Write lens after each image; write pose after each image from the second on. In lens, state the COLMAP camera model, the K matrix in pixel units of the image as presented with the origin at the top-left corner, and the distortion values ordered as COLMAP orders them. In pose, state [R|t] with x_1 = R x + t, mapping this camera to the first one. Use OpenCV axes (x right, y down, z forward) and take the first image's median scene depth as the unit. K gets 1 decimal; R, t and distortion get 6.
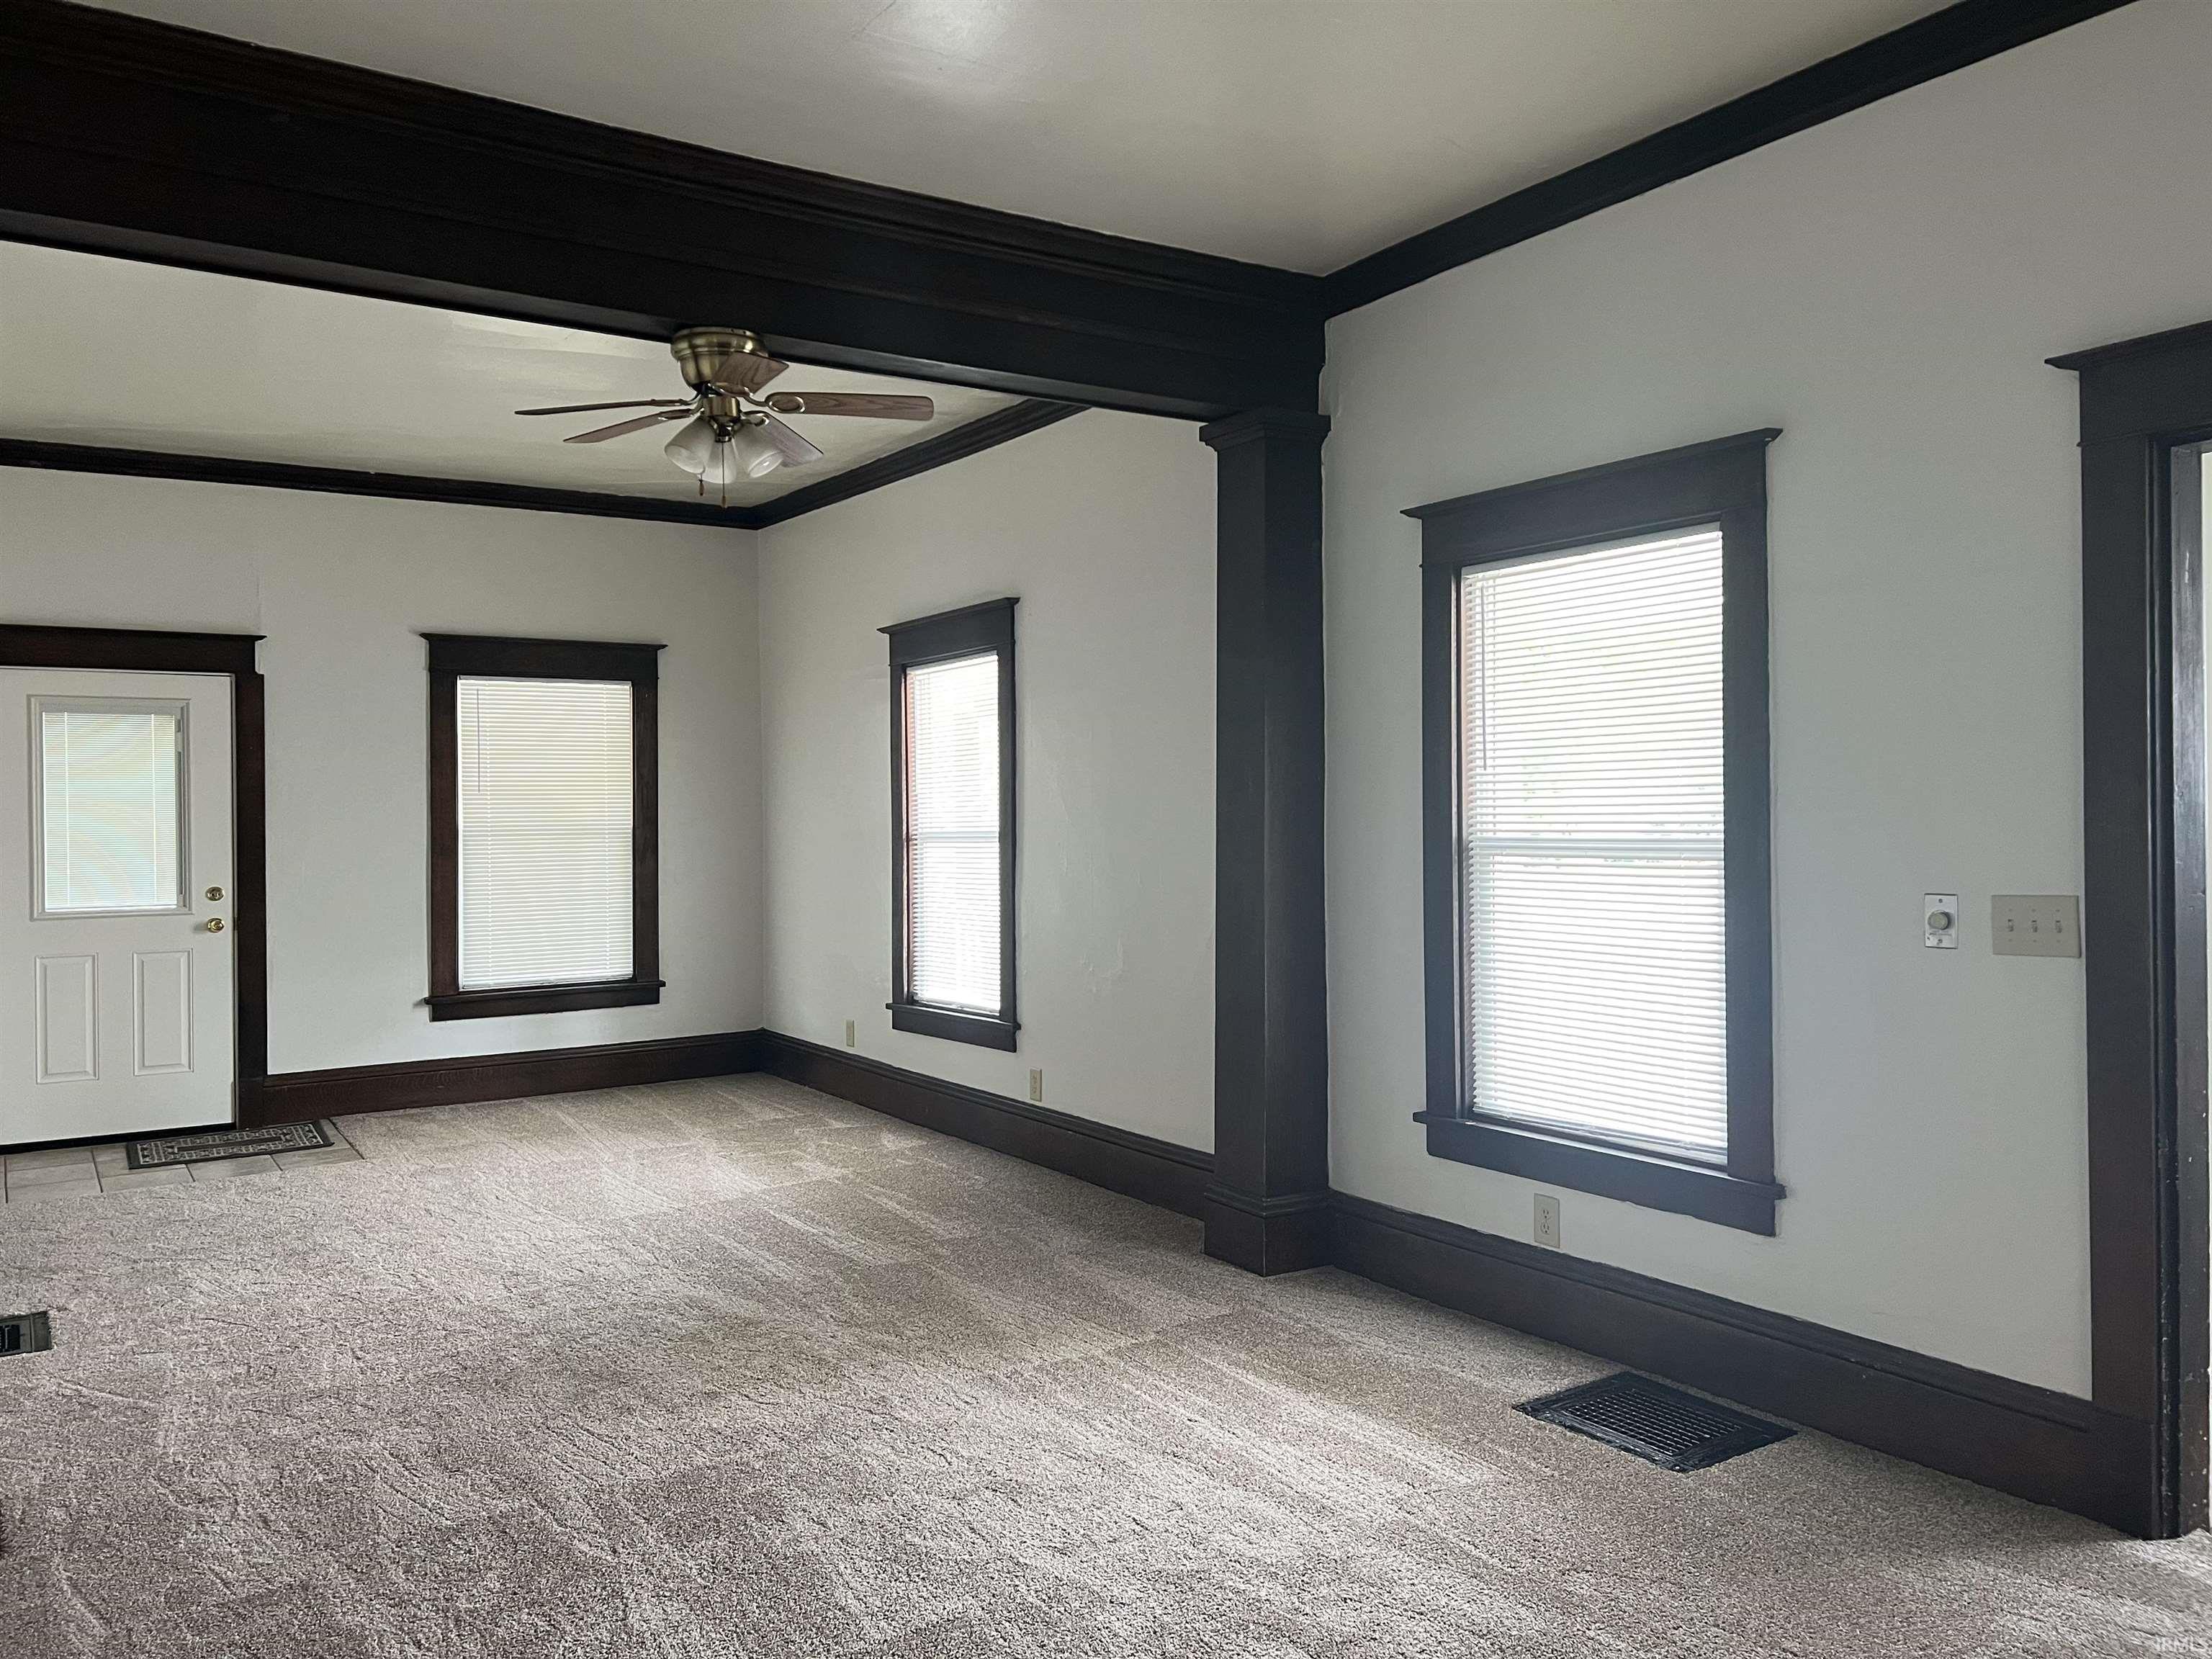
lens RADIAL K [[1662.2, 0, 1103.1], [0, 1662.2, 819.4], [0, 0, 1]] dist [0.032802, -0.023469]
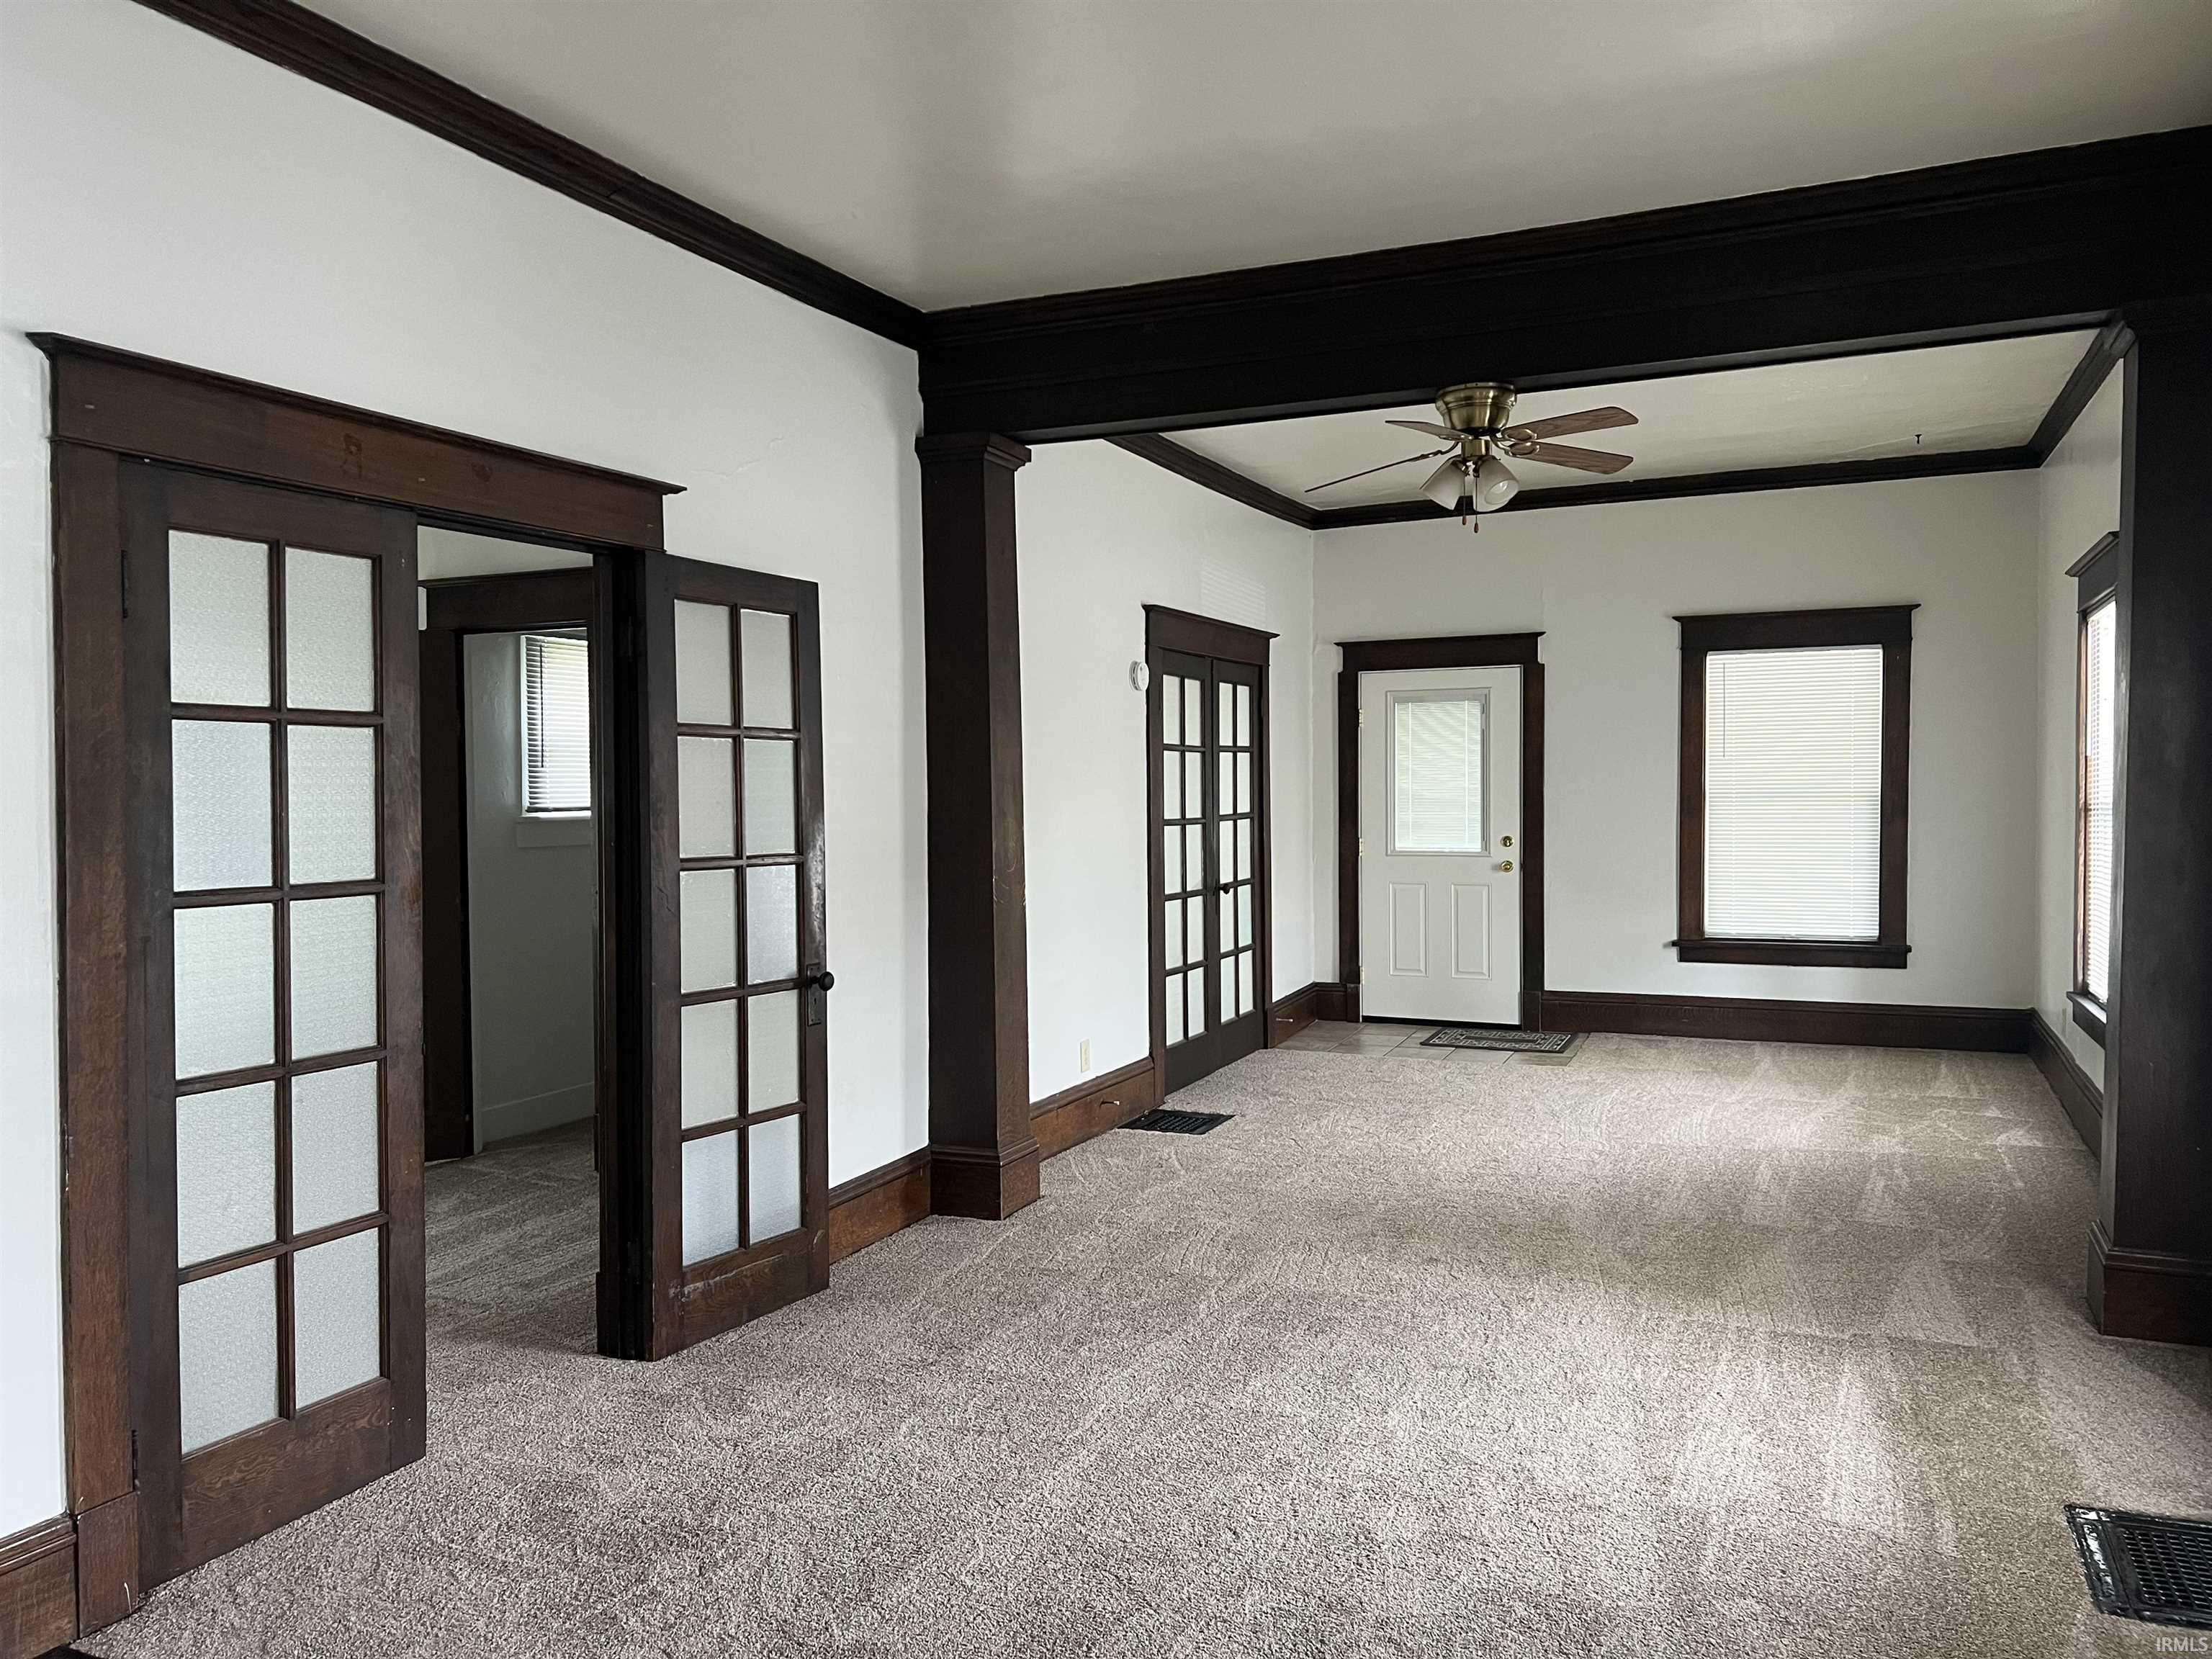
lens RADIAL K [[1662.2, 0, 1101.3], [0, 1662.2, 831.0], [0, 0, 1]] dist [0.032802, -0.023469]
pose [[0.534828, 0.031456, -0.844375, 0.362803], [0.001221, 0.999277, 0.038000, -0.011196], [0.844960, -0.021354, 0.534403, 0.075186]]
